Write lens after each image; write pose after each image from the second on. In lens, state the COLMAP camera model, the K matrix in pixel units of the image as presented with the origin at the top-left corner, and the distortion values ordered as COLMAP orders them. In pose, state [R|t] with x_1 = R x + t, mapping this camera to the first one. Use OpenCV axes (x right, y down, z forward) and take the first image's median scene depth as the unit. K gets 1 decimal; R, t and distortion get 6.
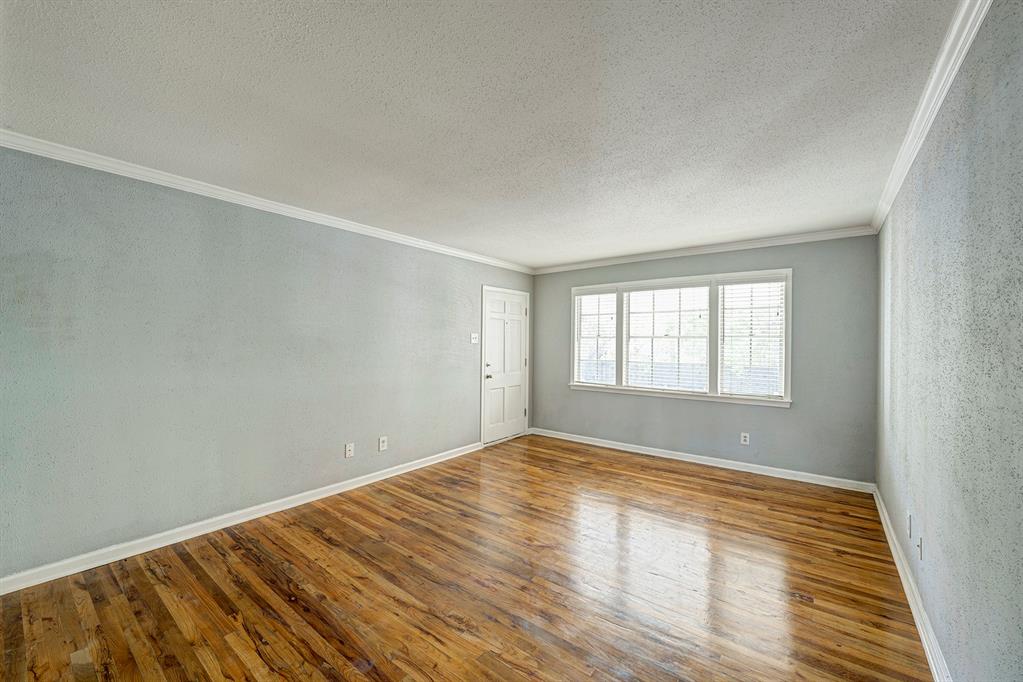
lens RADIAL K [[403.1, 0, 511.5], [0, 403.1, 341.0], [0, 0, 1]] dist [-0.000414, -0.000040]
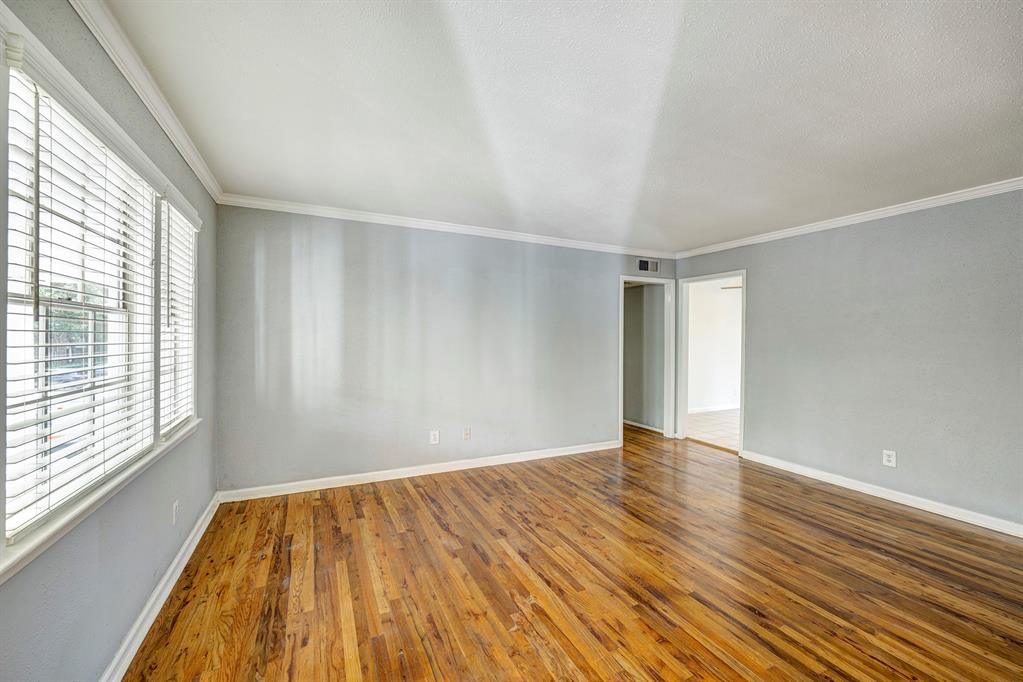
lens RADIAL K [[403.1, 0, 511.5], [0, 403.1, 341.0], [0, 0, 1]] dist [-0.000414, -0.000040]
pose [[-0.896177, -0.017642, 0.443345, -0.047771], [-0.016917, 0.999841, 0.005589, 0.017040], [-0.443373, -0.002492, -0.896334, 1.734597]]
